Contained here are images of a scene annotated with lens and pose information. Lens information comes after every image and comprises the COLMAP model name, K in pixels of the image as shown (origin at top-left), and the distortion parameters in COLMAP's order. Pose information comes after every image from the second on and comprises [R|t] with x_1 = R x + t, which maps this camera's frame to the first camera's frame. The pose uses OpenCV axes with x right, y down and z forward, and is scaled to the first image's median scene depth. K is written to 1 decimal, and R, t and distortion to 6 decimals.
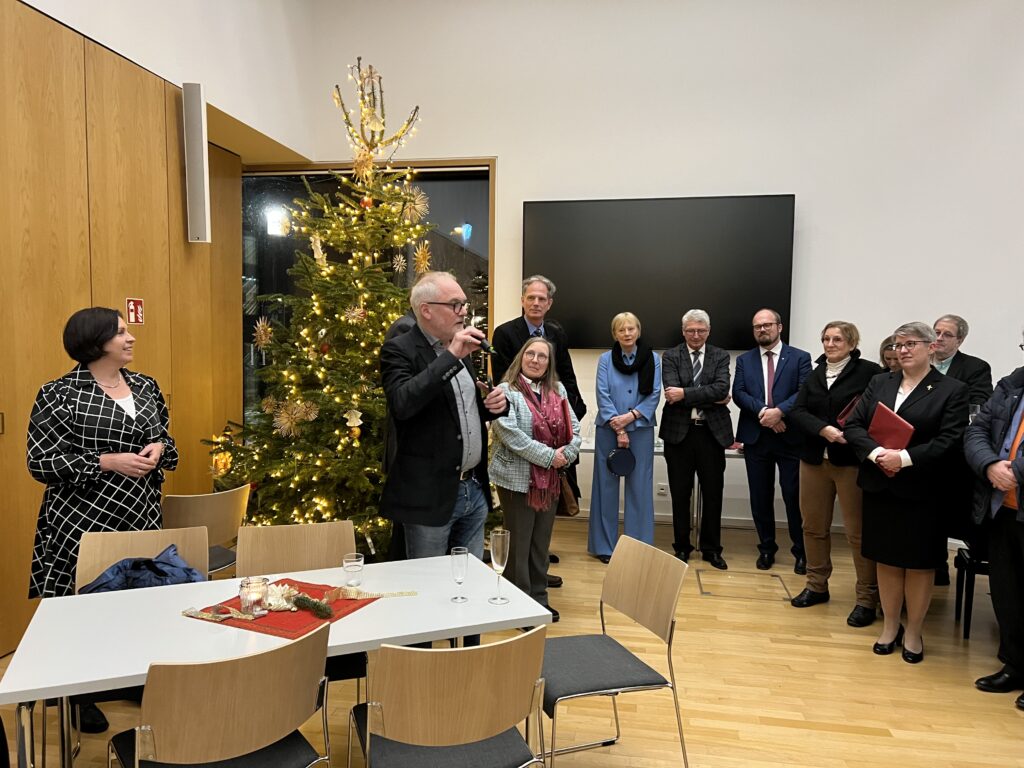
lens RADIAL K [[779.4, 0, 532.3], [0, 779.4, 383.8], [0, 0, 1]] dist [0.049393, -0.051915]
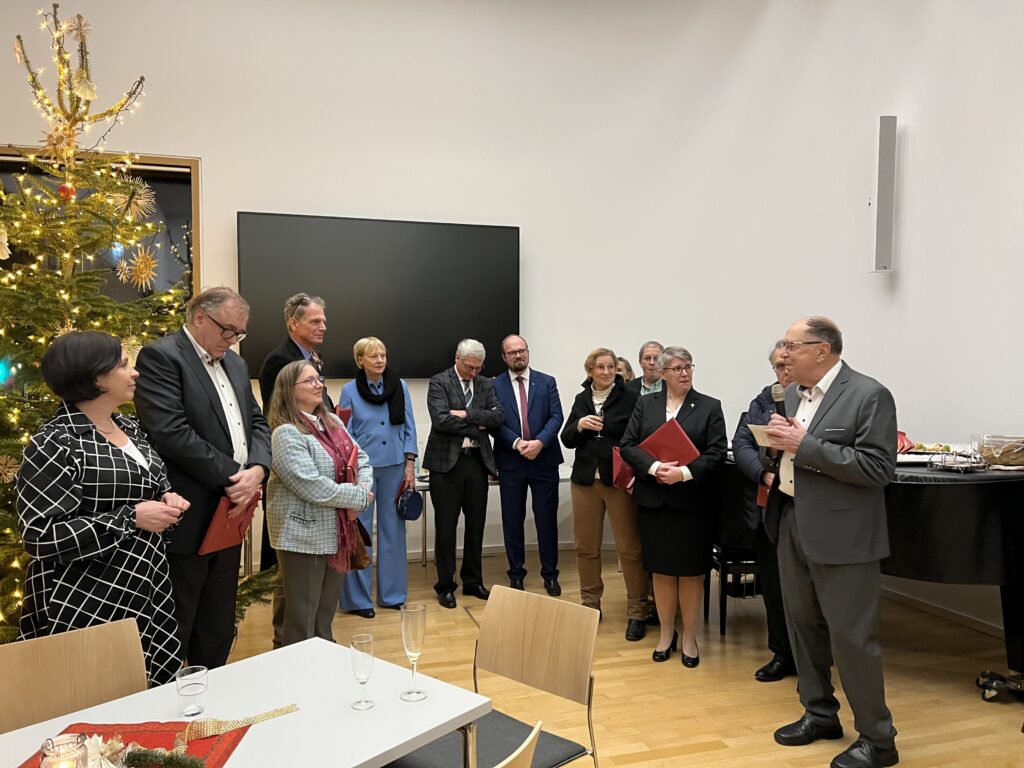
lens RADIAL K [[761.2, 0, 528.4], [0, 761.2, 383.3], [0, 0, 1]] dist [0.062030, -0.056773]
pose [[0.898045, -0.020210, 0.439439, -0.147798], [0.038370, 0.998736, -0.032481, -0.001594], [-0.438227, 0.046031, 0.897685, 0.137053]]
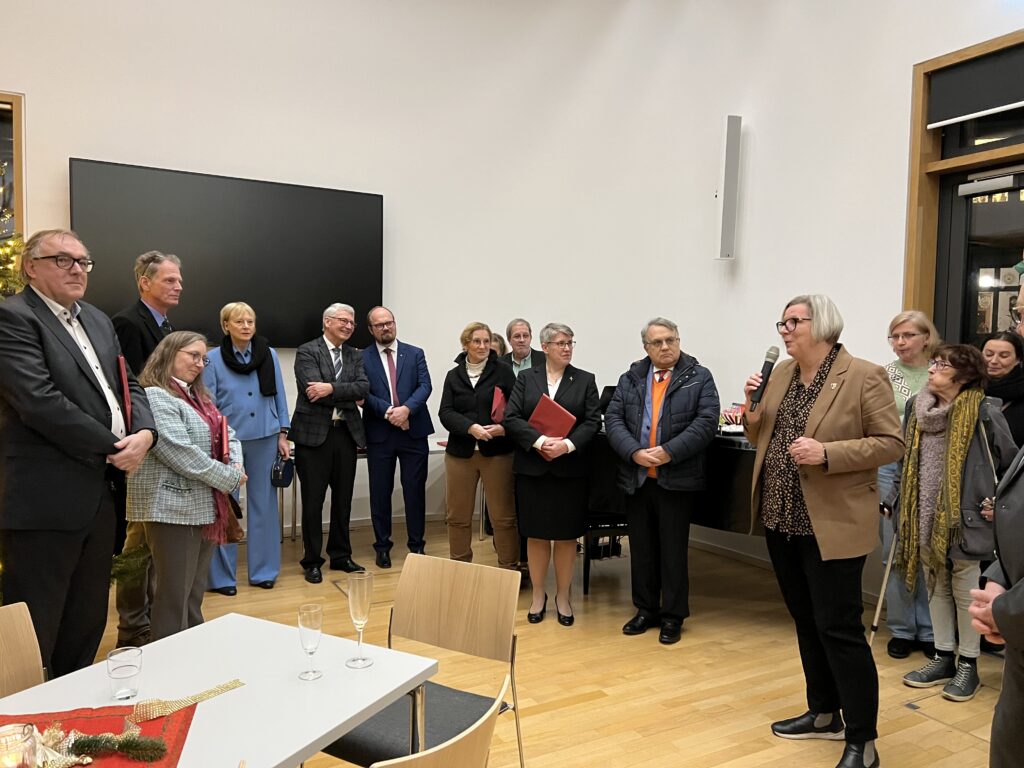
lens RADIAL K [[761.2, 0, 528.4], [0, 761.2, 383.3], [0, 0, 1]] dist [0.062030, -0.056773]
pose [[0.777266, -0.023988, 0.628714, -0.211243], [0.023965, 0.999677, 0.008513, -0.001351], [-0.628715, 0.008450, 0.777590, 0.163255]]
